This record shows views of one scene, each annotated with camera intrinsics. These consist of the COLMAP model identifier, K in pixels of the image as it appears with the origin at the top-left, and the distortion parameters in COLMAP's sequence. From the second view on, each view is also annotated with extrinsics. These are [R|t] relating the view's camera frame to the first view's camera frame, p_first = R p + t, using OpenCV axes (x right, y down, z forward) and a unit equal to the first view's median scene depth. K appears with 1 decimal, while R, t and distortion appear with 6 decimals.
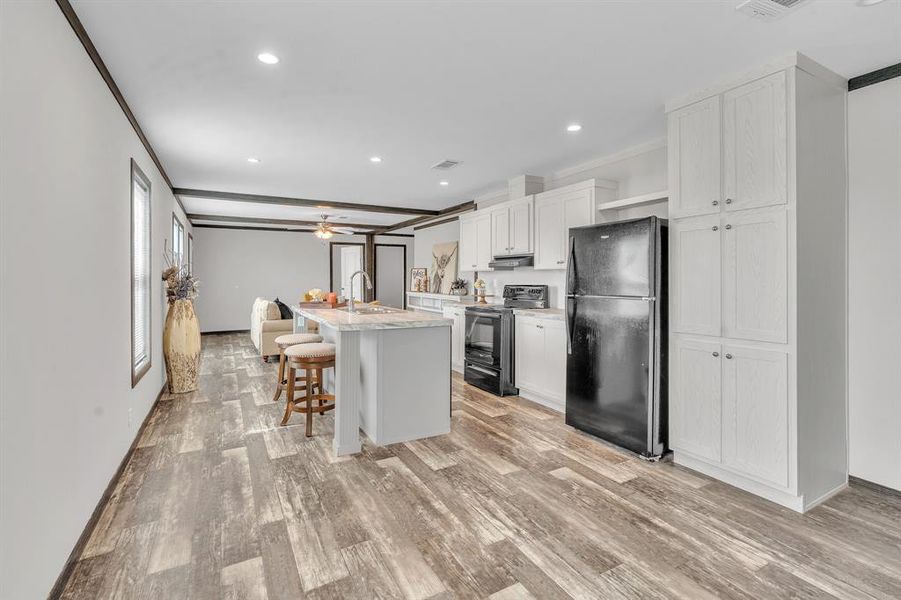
lens RADIAL K [[419.6, 0, 451.1], [0, 419.6, 270.5], [0, 0, 1]] dist [0.001499, 0.000252]
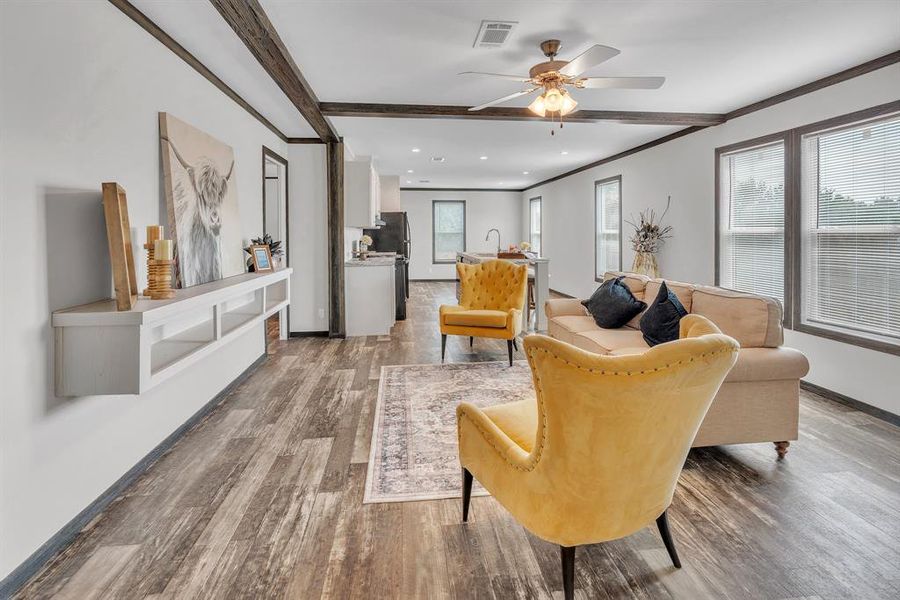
lens RADIAL K [[432.4, 0, 446.5], [0, 432.4, 234.5], [0, 0, 1]] dist [-0.001767, -0.000032]
pose [[-0.923797, 0.002033, 0.382877, -0.540489], [-0.003214, 0.999909, -0.013064, 0.034687], [-0.382868, -0.013300, -0.923707, 2.044618]]
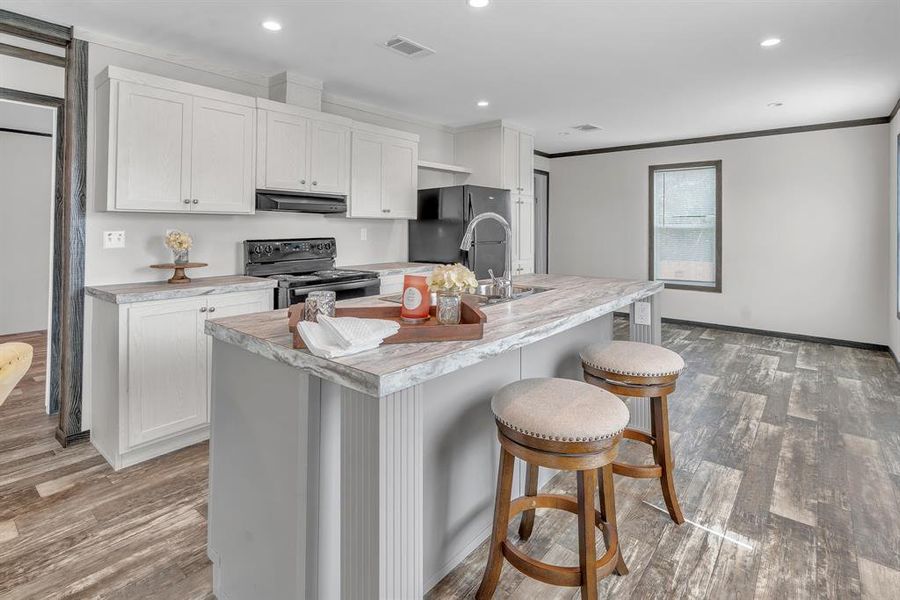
lens RADIAL K [[444.2, 0, 440.9], [0, 444.2, 226.4], [0, 0, 1]] dist [-0.013622, 0.001000]
pose [[-0.355319, 0.005879, 0.934726, -0.541659], [-0.017128, 0.999771, -0.012799, 0.019174], [-0.934588, -0.020558, -0.355137, 0.995509]]
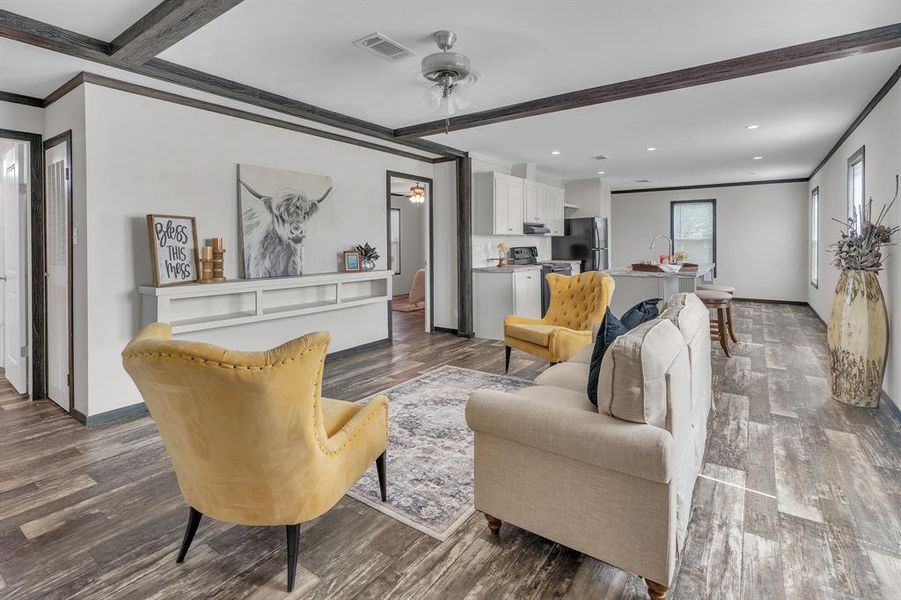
lens RADIAL K [[432.9, 0, 451.5], [0, 432.9, 241.5], [0, 0, 1]] dist [-0.001772, 0.000167]
pose [[-0.439586, 0.004324, 0.898190, -0.892441], [-0.007683, 0.999934, -0.008575, 0.030264], [-0.898167, -0.010671, -0.439524, 1.724710]]
